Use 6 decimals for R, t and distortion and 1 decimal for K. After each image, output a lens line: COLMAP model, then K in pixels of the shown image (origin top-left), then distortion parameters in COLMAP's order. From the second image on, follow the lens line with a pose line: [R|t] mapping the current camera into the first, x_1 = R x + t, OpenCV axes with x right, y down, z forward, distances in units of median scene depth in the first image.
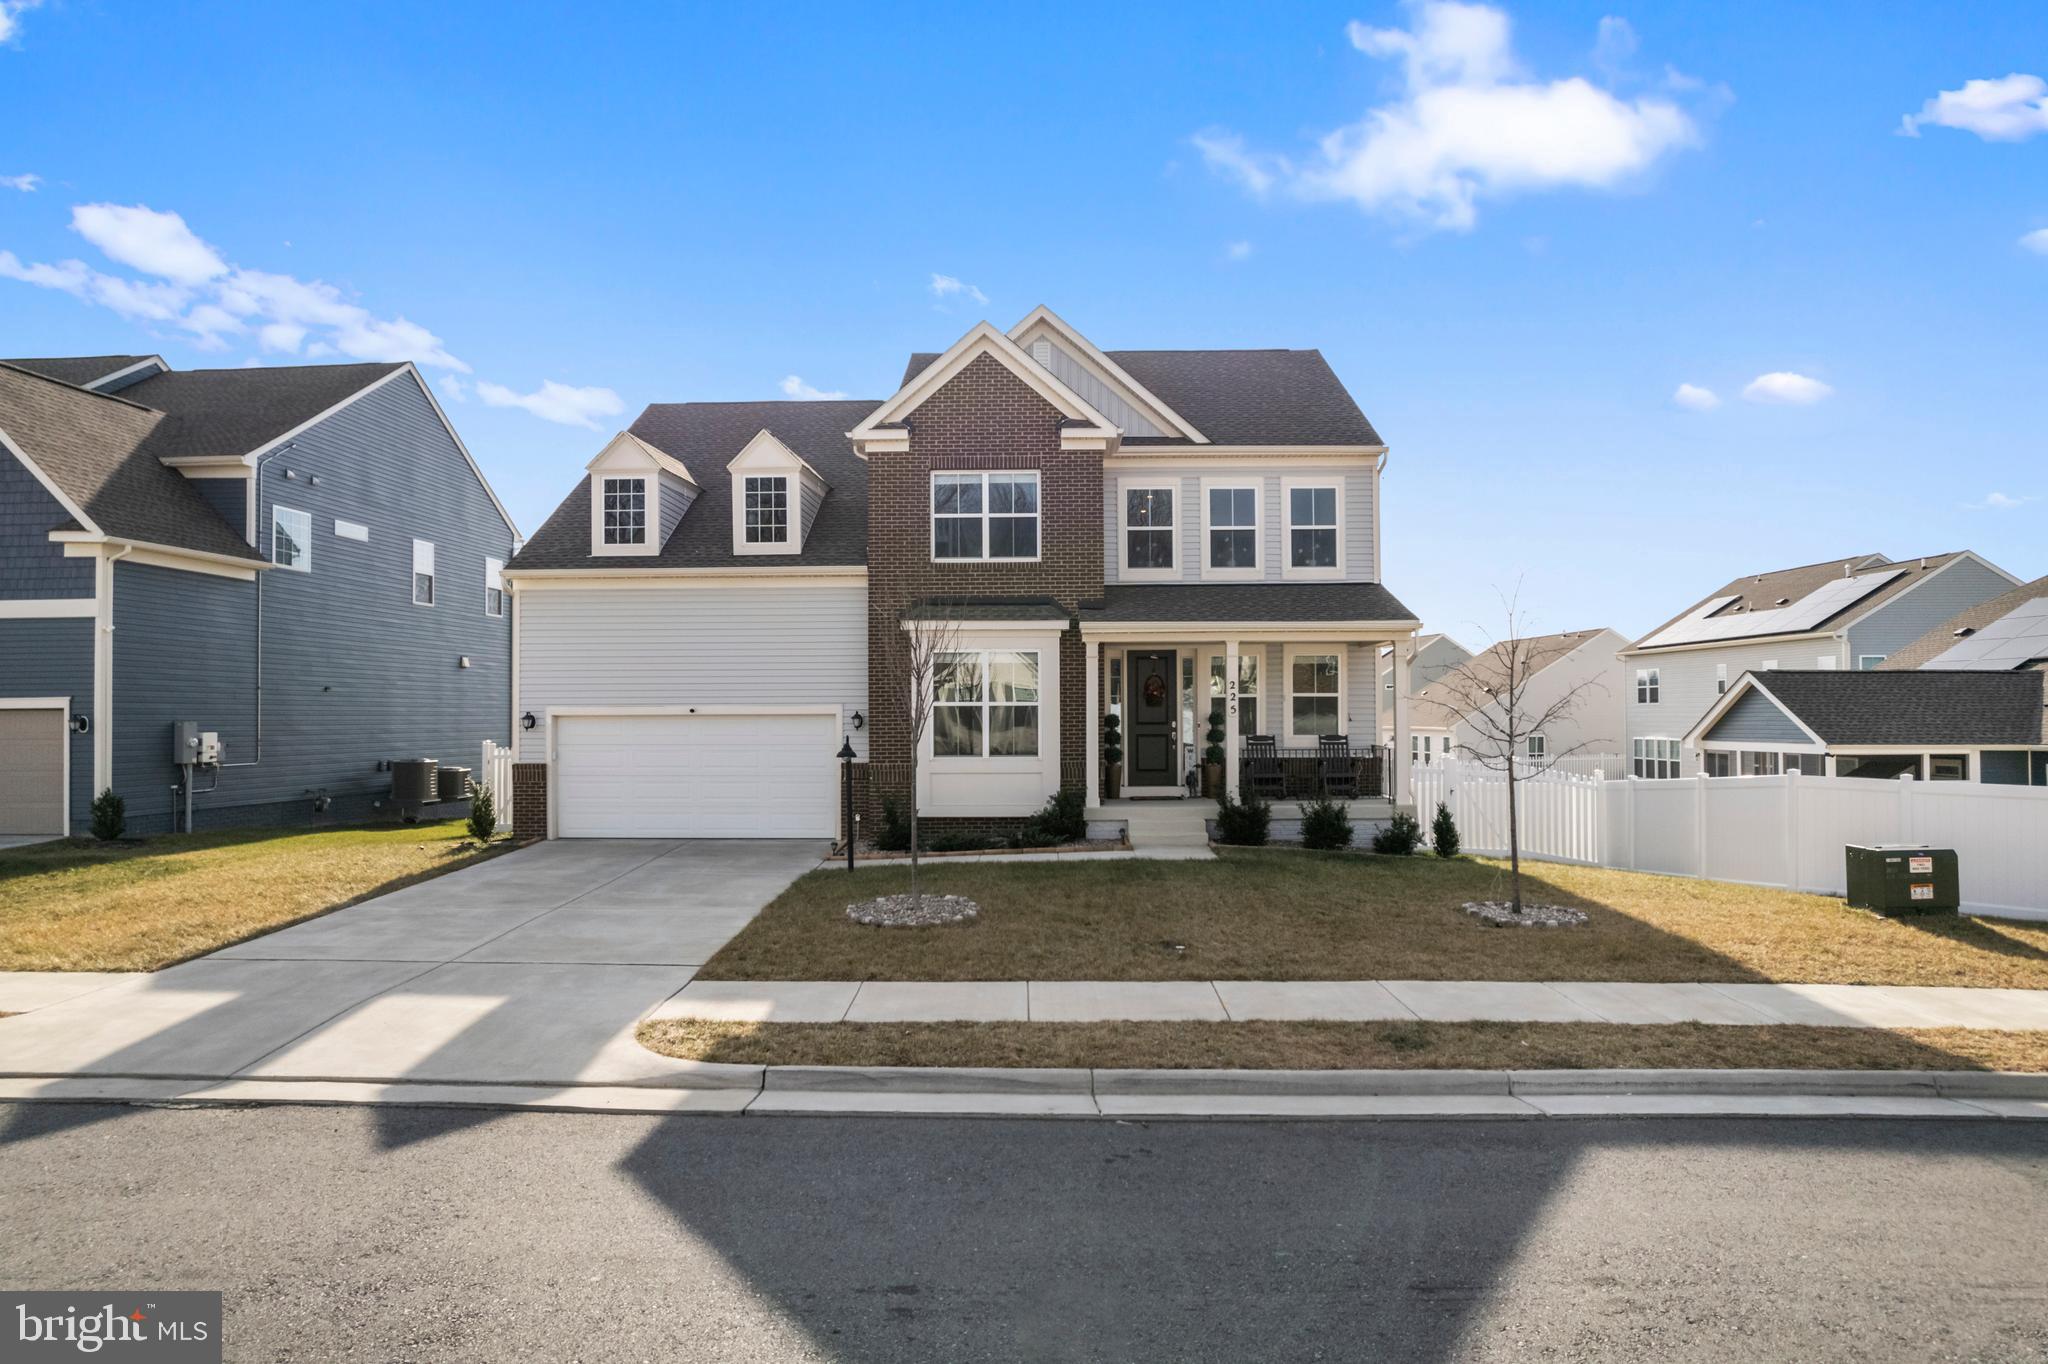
lens RADIAL K [[1319.2, 0, 1023.7], [0, 1319.2, 698.4], [0, 0, 1]] dist [-0.076209, 0.069680]
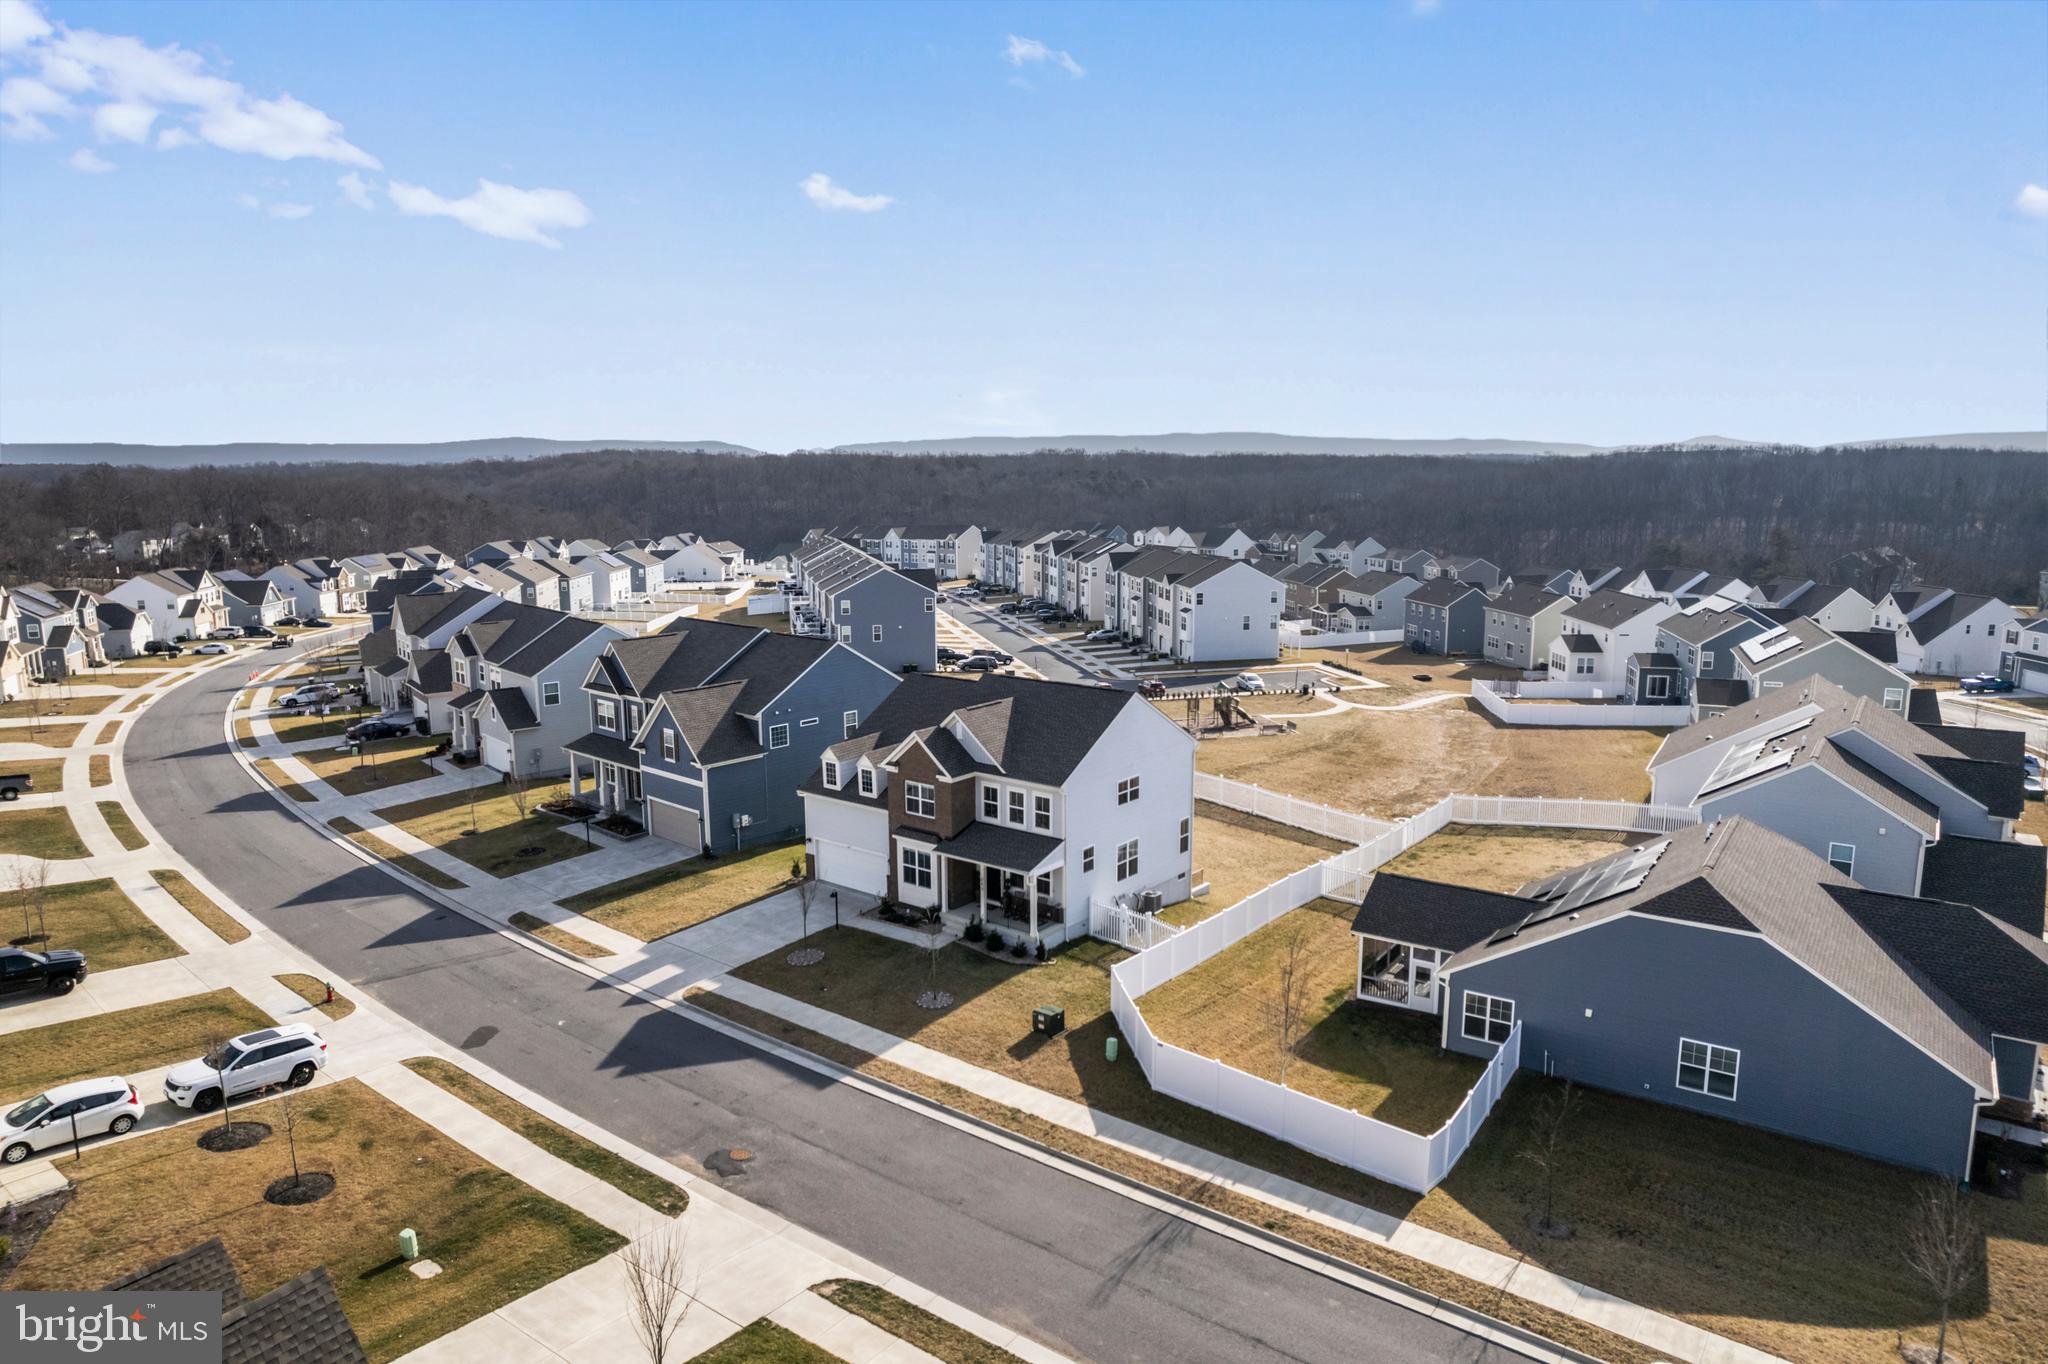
lens RADIAL K [[1311.2, 0, 1024.5], [0, 1311.2, 688.0], [0, 0, 1]] dist [-0.060639, 0.044628]
pose [[0.794233, 0.106203, -0.598260, 1.698345], [0.010349, 0.982099, 0.188081, -0.852774], [0.607525, -0.155571, 0.778917, -0.916536]]
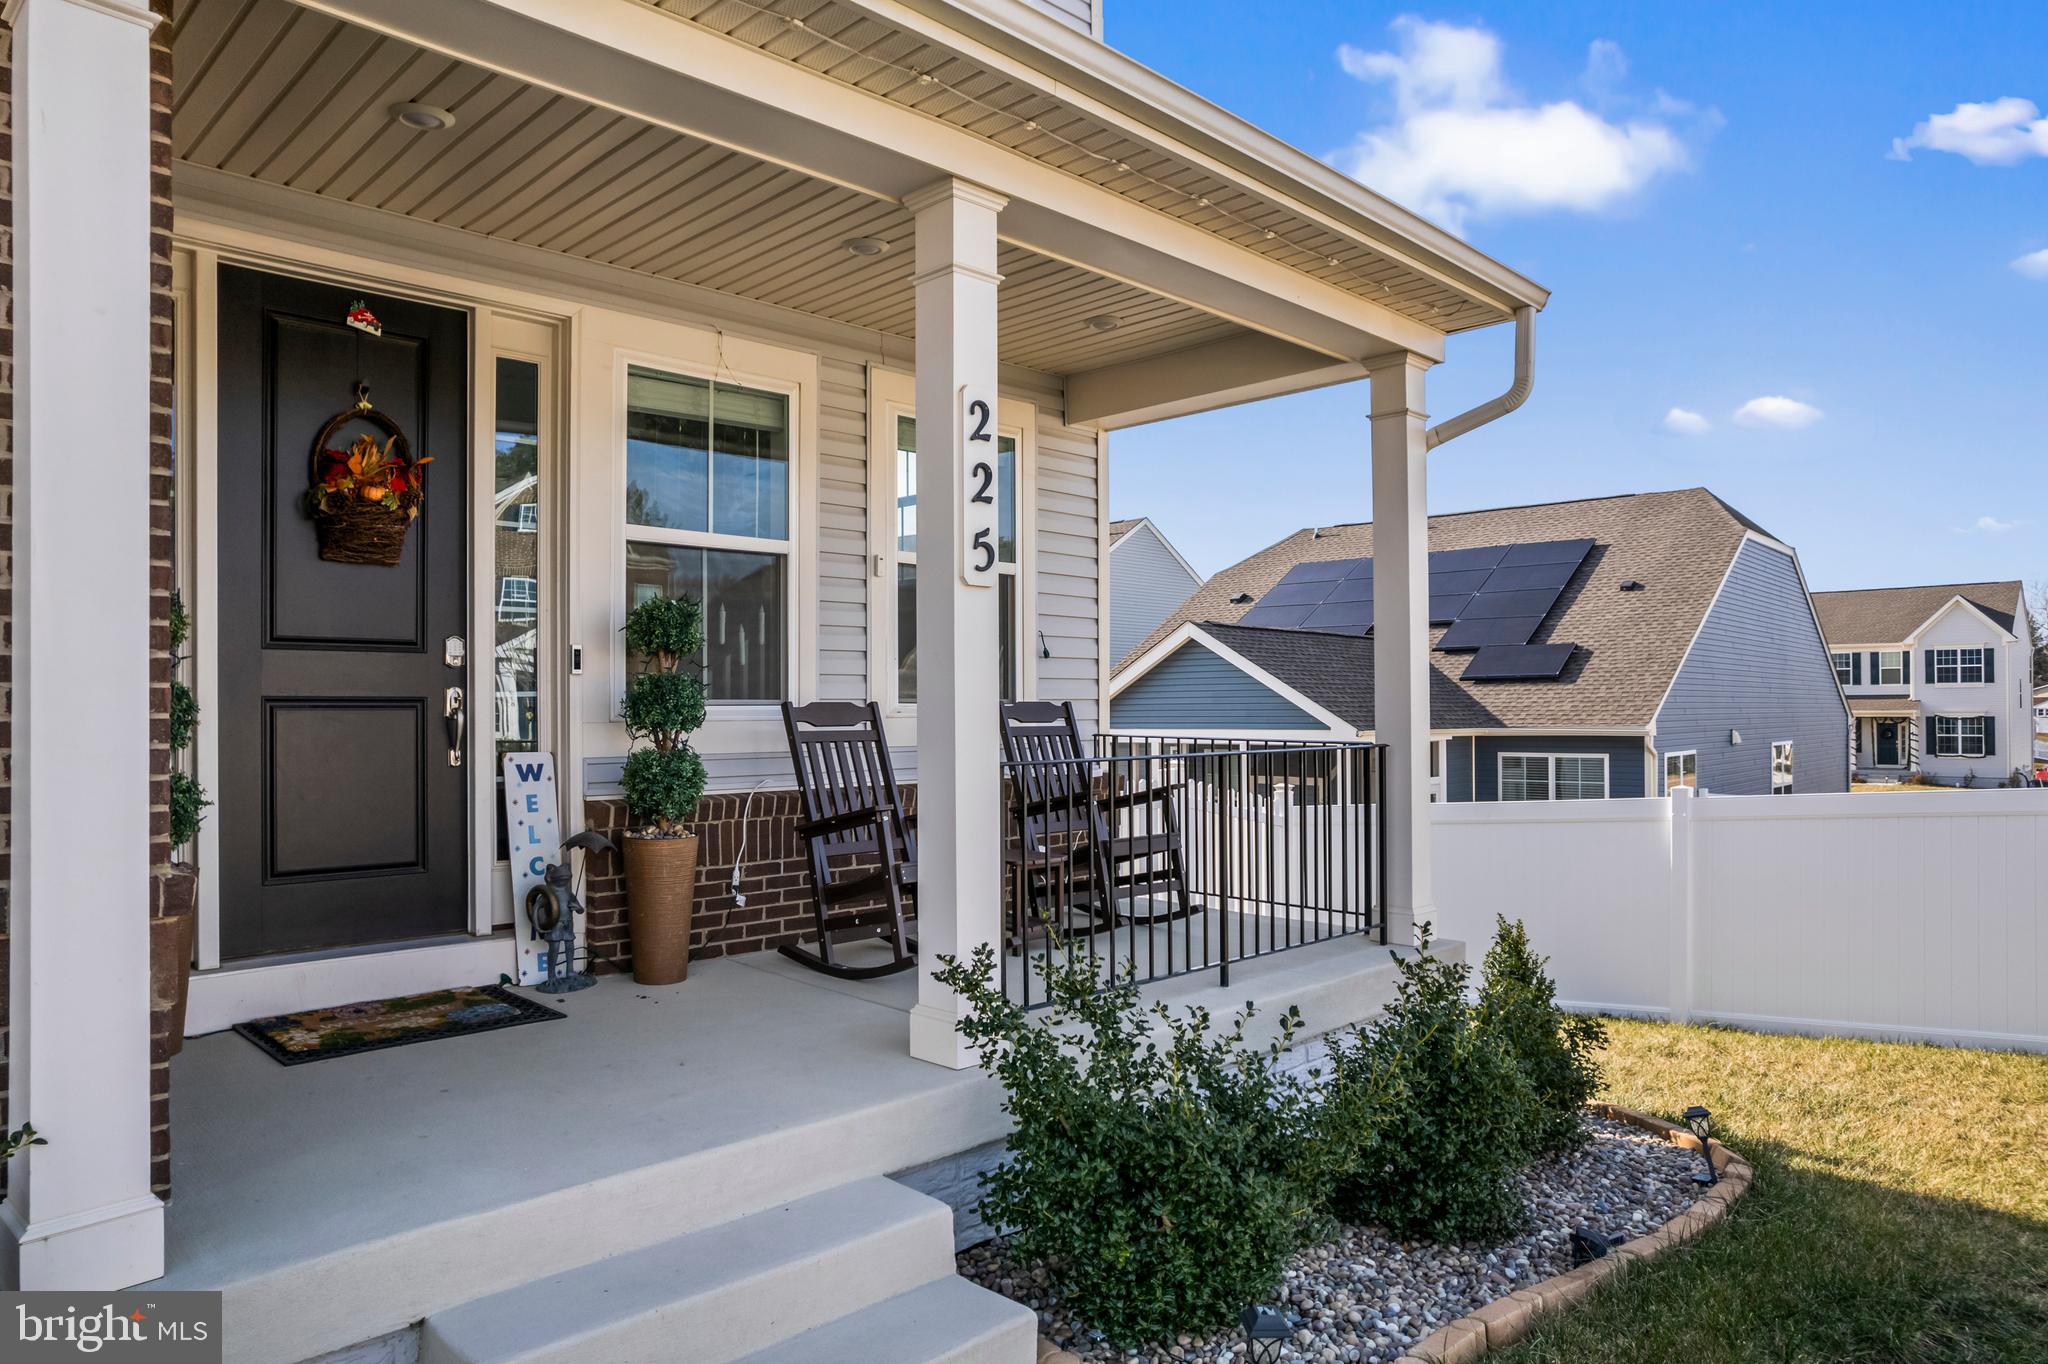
lens RADIAL K [[1317.7, 0, 1024.0], [0, 1317.7, 682.0], [0, 0, 1]] dist [-0.034326, 0.000898]
pose [[0.695299, 0.017109, 0.718517, 0.026079], [-0.007536, 0.999835, -0.016515, 0.028996], [-0.718681, 0.006068, 0.695313, 0.824262]]
